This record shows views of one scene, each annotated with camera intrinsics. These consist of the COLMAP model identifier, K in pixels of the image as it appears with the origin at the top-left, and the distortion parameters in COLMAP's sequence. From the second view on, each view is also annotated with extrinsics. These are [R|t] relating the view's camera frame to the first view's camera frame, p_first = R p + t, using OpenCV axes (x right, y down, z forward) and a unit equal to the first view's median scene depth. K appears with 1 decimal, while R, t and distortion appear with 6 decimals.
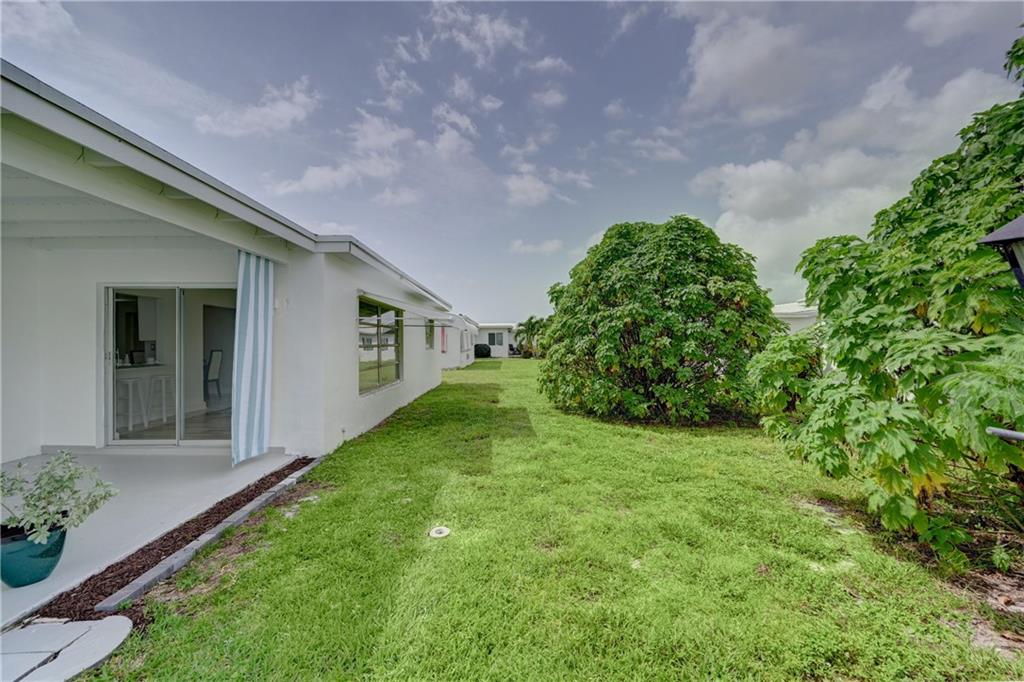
lens RADIAL K [[403.7, 0, 512.8], [0, 403.7, 339.7], [0, 0, 1]] dist [0.001894, 0.000421]
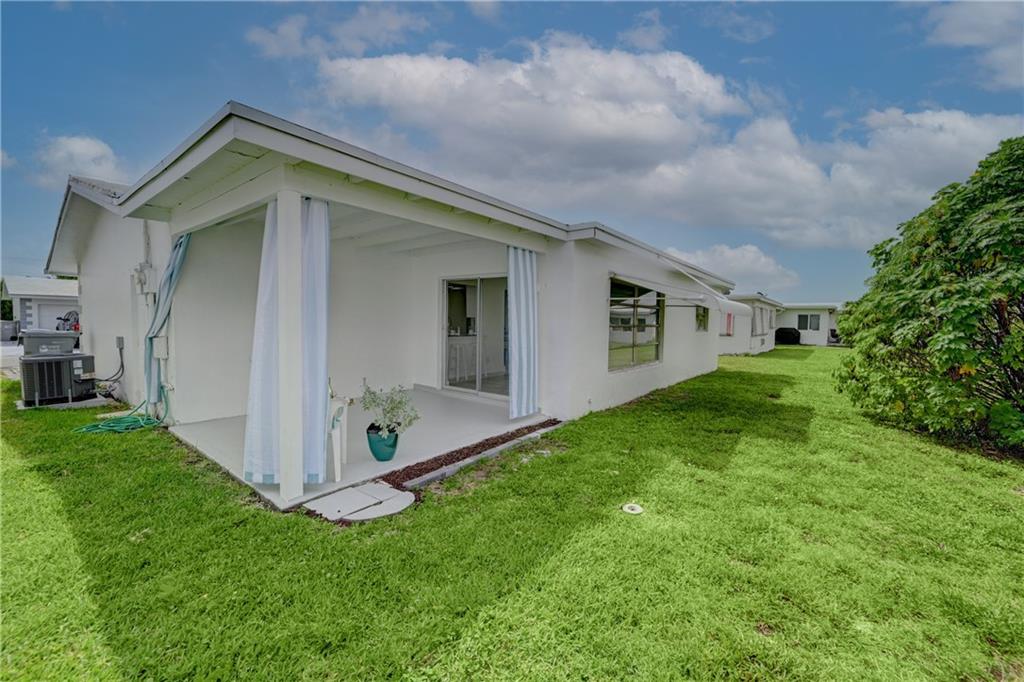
lens RADIAL K [[403.7, 0, 512.8], [0, 403.7, 339.7], [0, 0, 1]] dist [0.001894, 0.000421]
pose [[0.787332, 0.048594, -0.614612, 0.122757], [-0.018754, 0.998315, 0.054906, -0.000282], [0.616244, -0.031703, 0.786917, 0.015933]]
